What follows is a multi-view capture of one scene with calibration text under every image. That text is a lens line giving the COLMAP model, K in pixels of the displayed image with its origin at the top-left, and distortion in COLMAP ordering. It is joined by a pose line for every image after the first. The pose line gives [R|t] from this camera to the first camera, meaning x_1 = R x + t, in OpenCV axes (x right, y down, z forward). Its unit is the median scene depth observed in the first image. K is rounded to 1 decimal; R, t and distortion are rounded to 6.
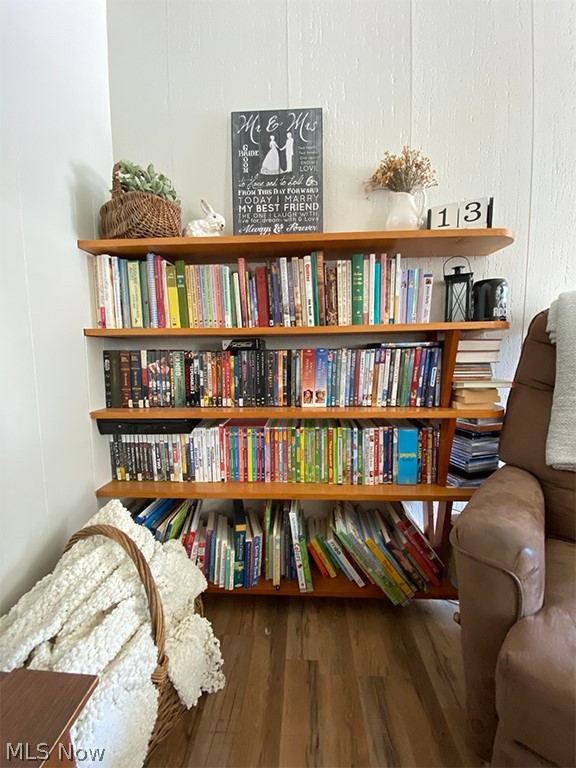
lens RADIAL K [[310.9, 0, 288.0], [0, 310.9, 384.0], [0, 0, 1]] dist [0.028287, -0.024564]
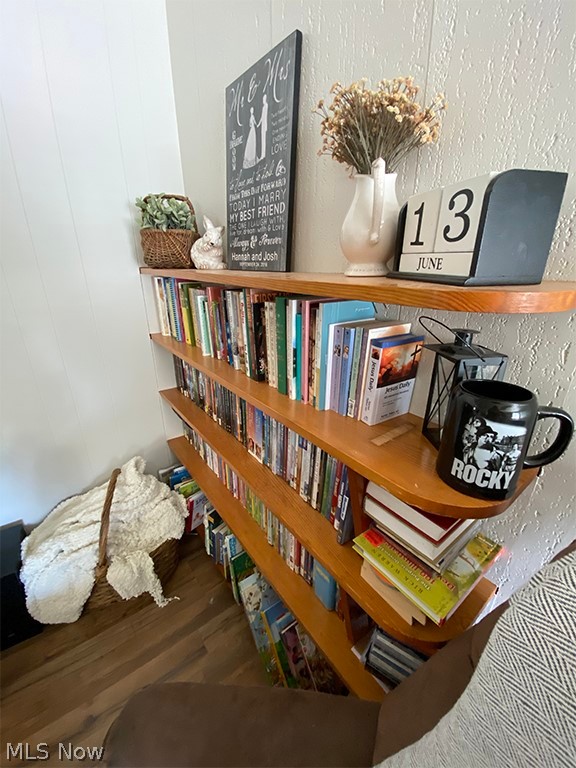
lens RADIAL K [[310.9, 0, 288.0], [0, 310.9, 384.0], [0, 0, 1]] dist [0.028287, -0.024564]
pose [[0.641864, 0.291464, -0.709267, 0.713730], [-0.094707, 0.947997, 0.303861, -0.408471], [0.760948, -0.127865, 0.636089, 0.514672]]
